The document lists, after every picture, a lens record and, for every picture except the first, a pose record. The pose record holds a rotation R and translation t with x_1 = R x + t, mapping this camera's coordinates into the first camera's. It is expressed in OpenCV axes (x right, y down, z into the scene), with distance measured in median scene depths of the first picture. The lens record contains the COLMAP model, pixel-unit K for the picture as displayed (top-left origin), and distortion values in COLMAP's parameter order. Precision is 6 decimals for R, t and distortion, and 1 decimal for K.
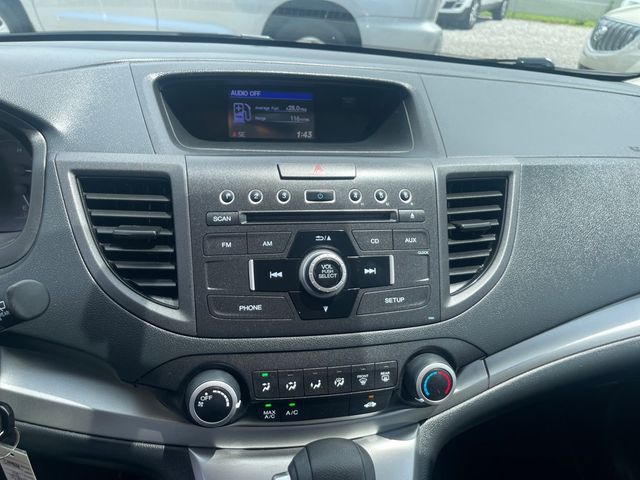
lens RADIAL K [[499.3, 0, 319.2], [0, 499.3, 236.7], [0, 0, 1]] dist [0.072684, -0.136468]
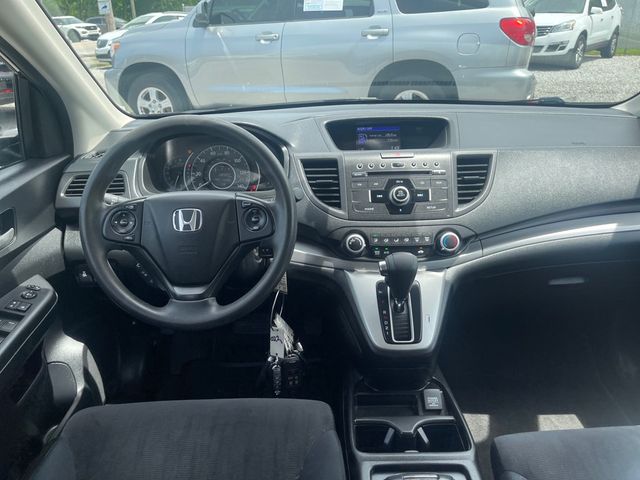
lens RADIAL K [[498.6, 0, 303.6], [0, 498.6, 242.0], [0, 0, 1]] dist [0.077079, -0.126793]
pose [[0.971556, -0.009442, -0.236621, 0.124143], [-0.011379, 0.996189, -0.086474, 0.496169], [0.236535, 0.086707, 0.967746, -1.390896]]
